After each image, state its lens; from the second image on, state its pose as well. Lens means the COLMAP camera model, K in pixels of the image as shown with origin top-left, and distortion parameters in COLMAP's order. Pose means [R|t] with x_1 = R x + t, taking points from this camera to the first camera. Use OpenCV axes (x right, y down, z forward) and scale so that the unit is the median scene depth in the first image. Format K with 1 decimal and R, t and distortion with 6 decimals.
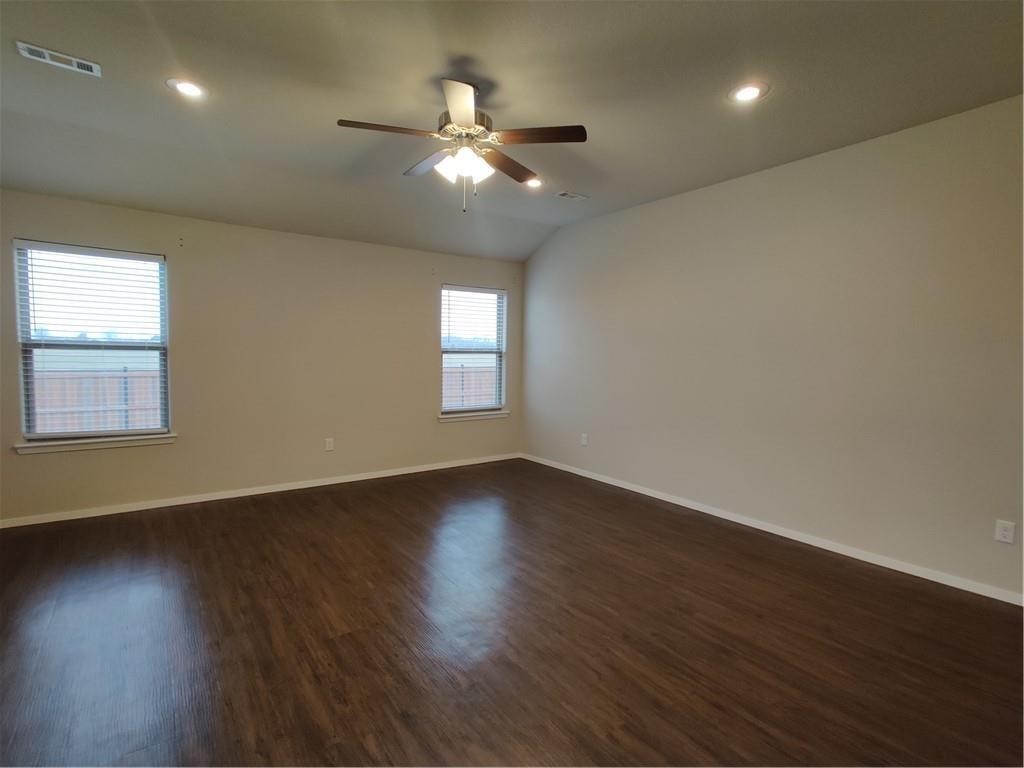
lens RADIAL K [[516.2, 0, 502.1], [0, 516.2, 388.4], [0, 0, 1]] dist [0.009250, 0.005633]
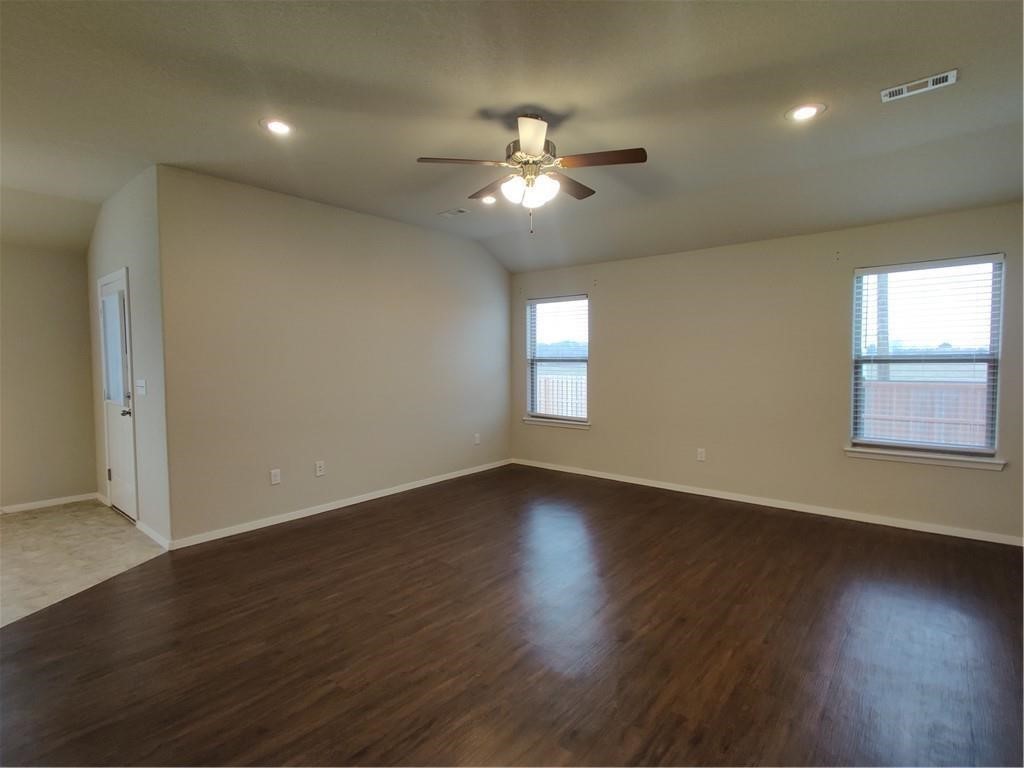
lens RADIAL K [[516.2, 0, 512.8], [0, 516.2, 390.0], [0, 0, 1]] dist [0.009250, 0.005633]
pose [[0.230560, 0.038857, -0.972282, 0.441540], [-0.061564, 0.997783, 0.025277, -0.014896], [0.971109, 0.054029, 0.232441, 0.340370]]
